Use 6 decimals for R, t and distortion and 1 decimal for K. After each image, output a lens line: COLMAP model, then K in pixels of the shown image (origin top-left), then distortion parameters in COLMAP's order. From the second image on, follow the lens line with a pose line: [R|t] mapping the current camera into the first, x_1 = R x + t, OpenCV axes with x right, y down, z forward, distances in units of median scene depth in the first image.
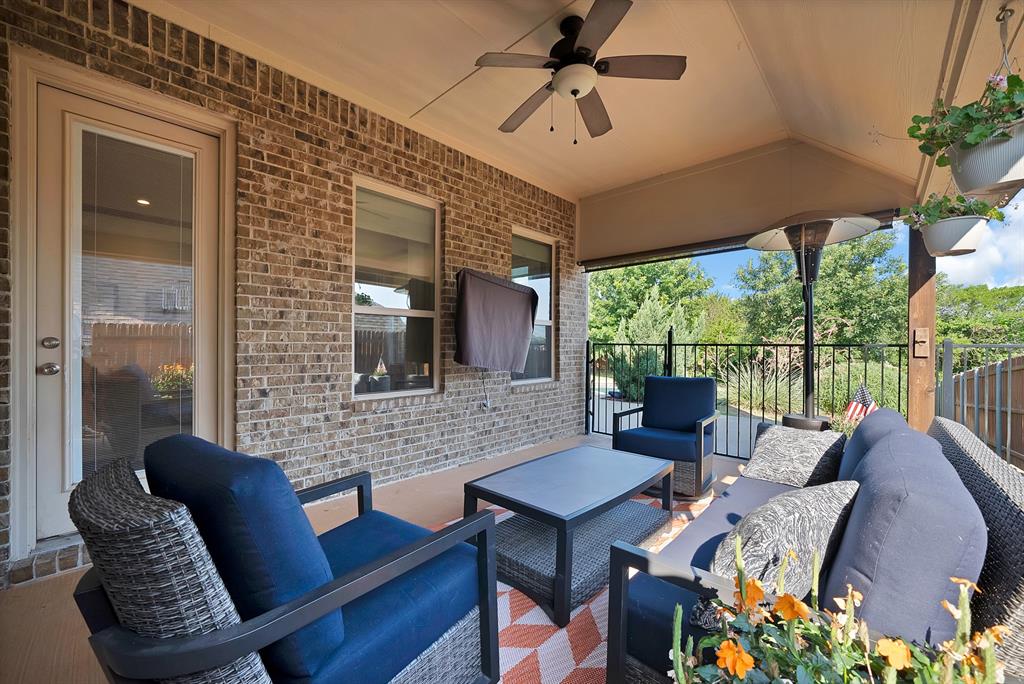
lens RADIAL K [[395.4, 0, 510.3], [0, 395.4, 344.9], [0, 0, 1]] dist [-0.000382, -0.000309]
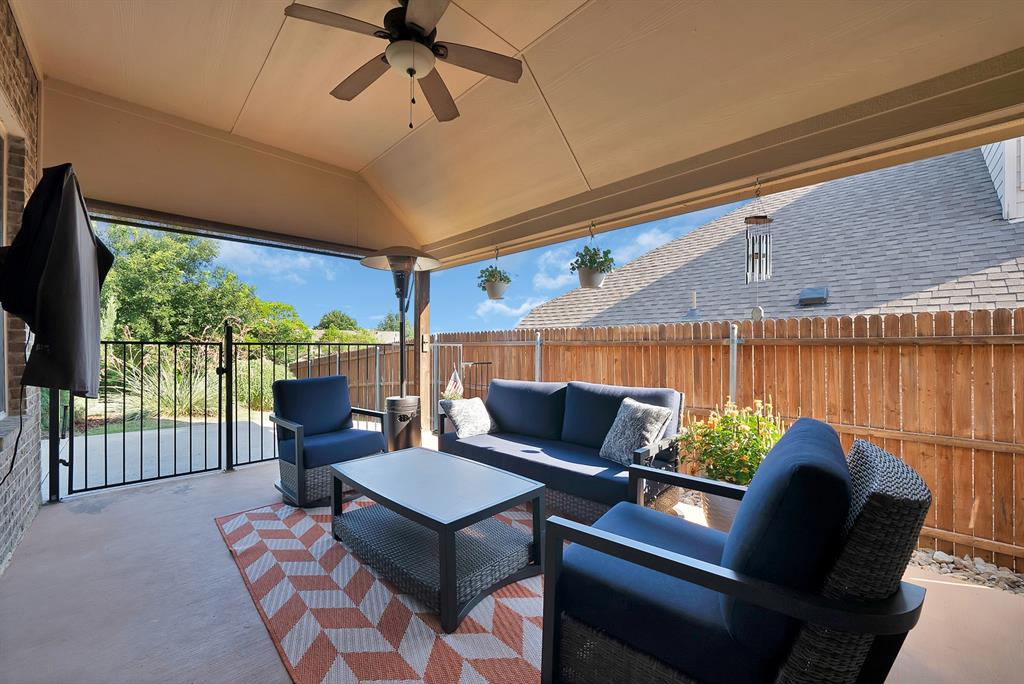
lens RADIAL K [[395.4, 0, 510.2], [0, 395.4, 344.5], [0, 0, 1]] dist [-0.000382, -0.000309]
pose [[0.046774, -0.000899, 0.998905, -0.335383], [-0.003744, 0.999992, 0.001075, -0.001616], [-0.998898, -0.003790, 0.046770, 0.330217]]
